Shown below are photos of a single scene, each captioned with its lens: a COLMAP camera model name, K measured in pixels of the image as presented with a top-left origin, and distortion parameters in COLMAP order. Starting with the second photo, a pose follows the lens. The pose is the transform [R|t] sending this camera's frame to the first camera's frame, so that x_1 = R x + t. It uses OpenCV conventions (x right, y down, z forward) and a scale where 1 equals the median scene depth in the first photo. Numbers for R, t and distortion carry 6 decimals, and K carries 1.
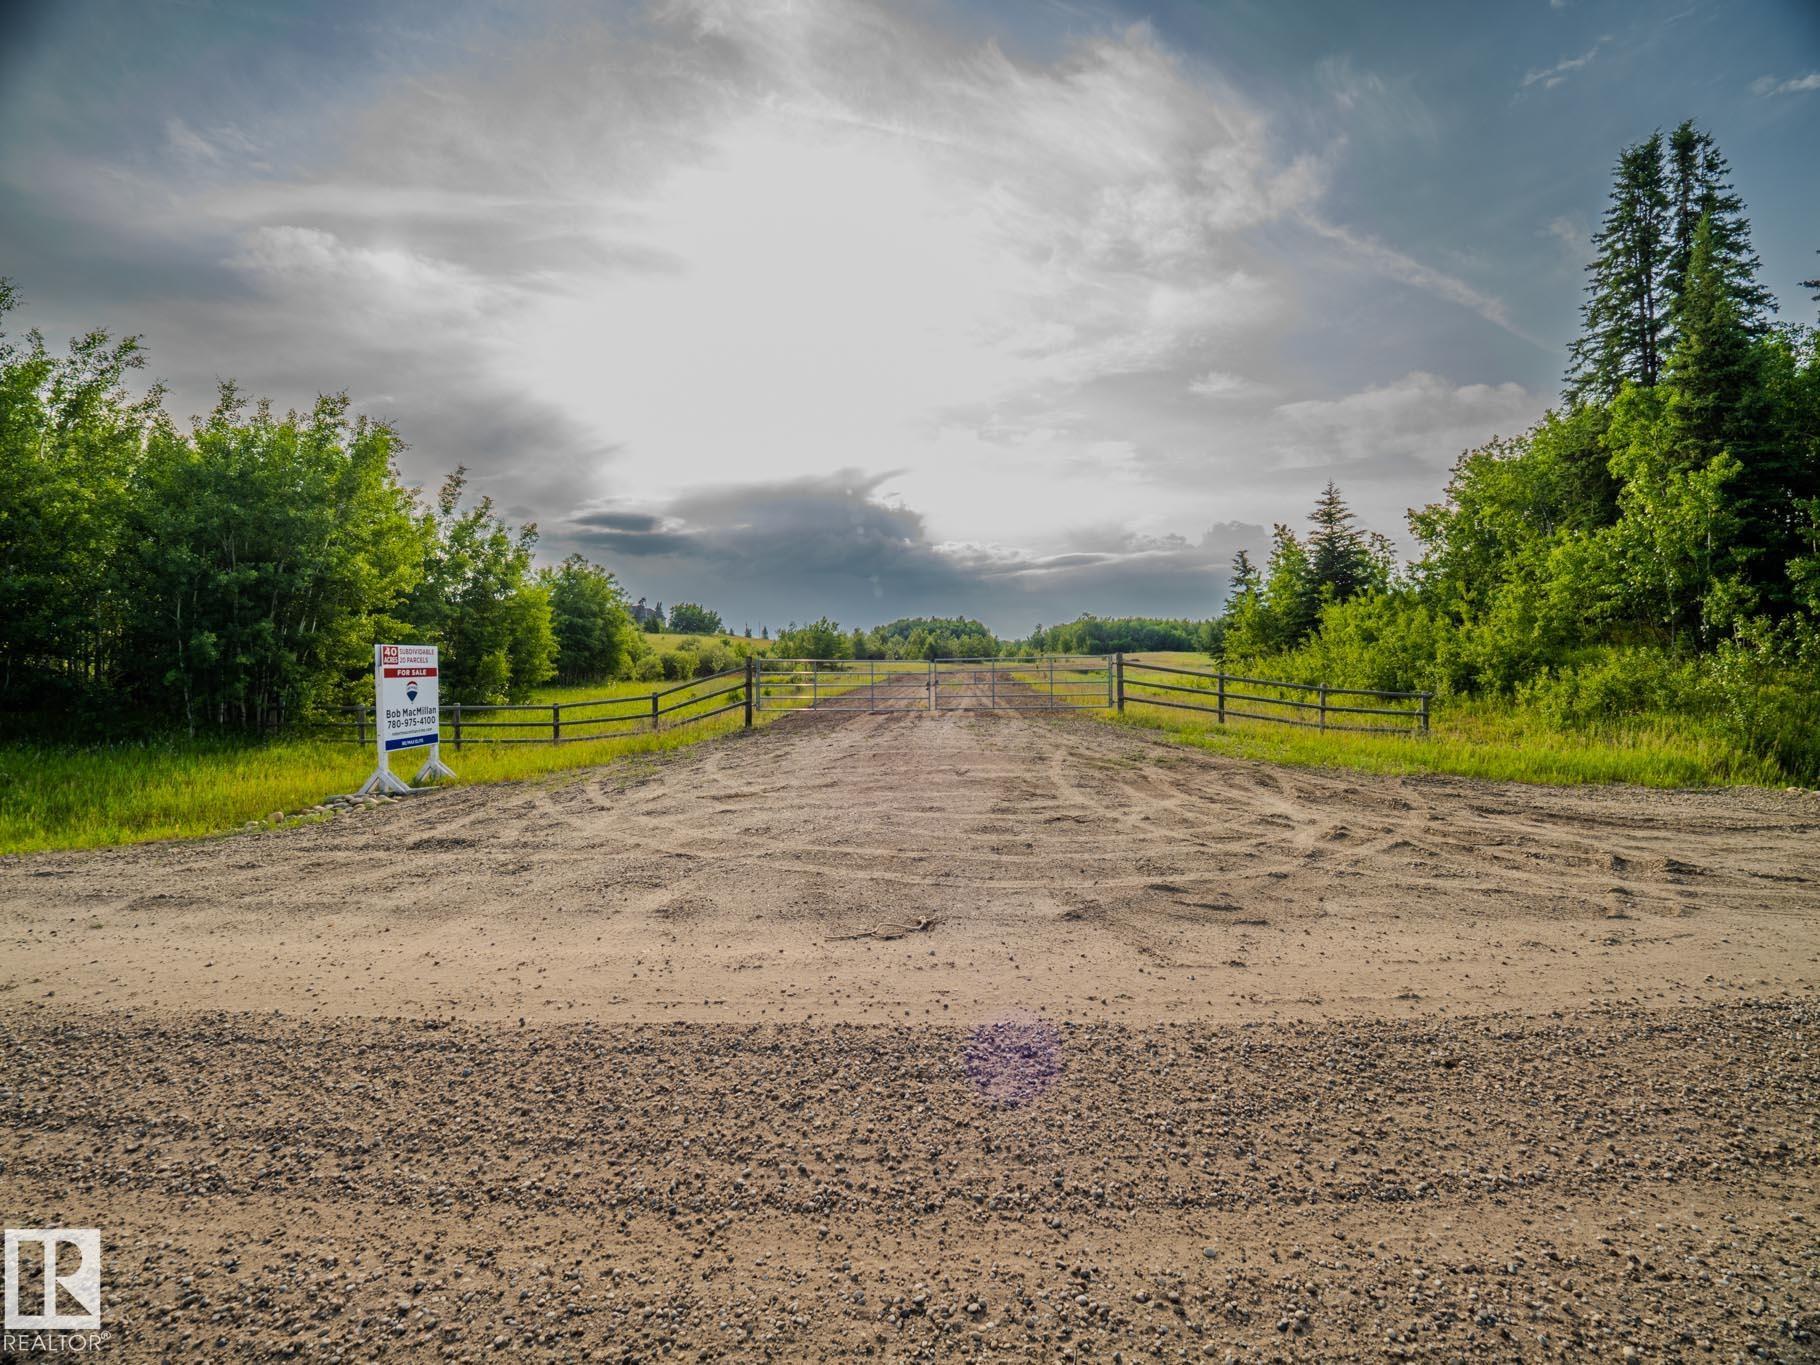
lens RADIAL K [[739.8, 0, 899.3], [0, 739.8, 681.6], [0, 0, 1]] dist [-0.069581, 0.006043]
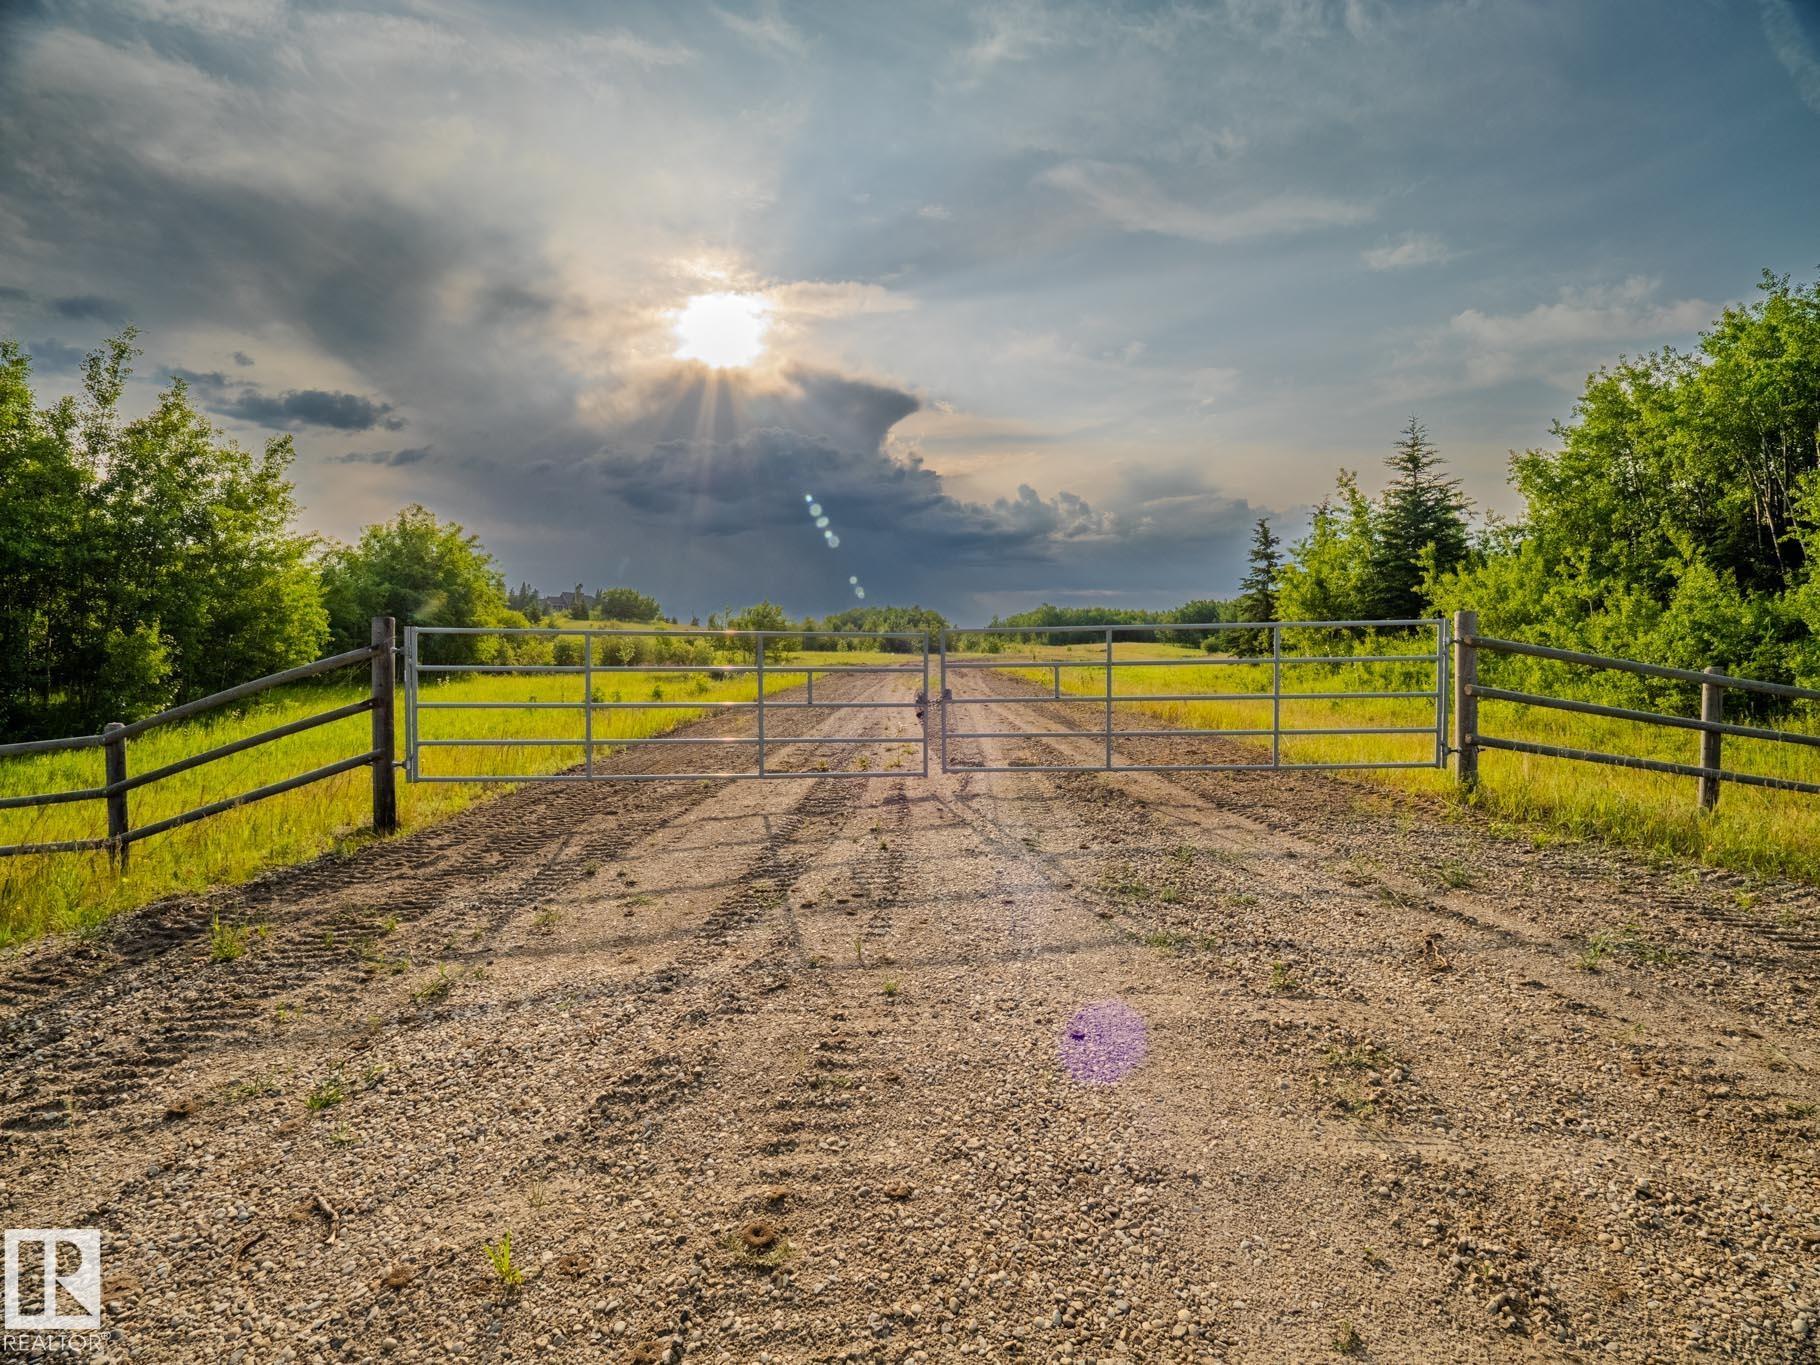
lens RADIAL K [[739.8, 0, 899.3], [0, 739.8, 681.6], [0, 0, 1]] dist [-0.069581, 0.006043]
pose [[0.998079, 0.000227, 0.061950, 0.002865], [-0.000997, 0.999923, 0.012403, -0.003079], [-0.061942, -0.012441, 0.998002, 0.217036]]
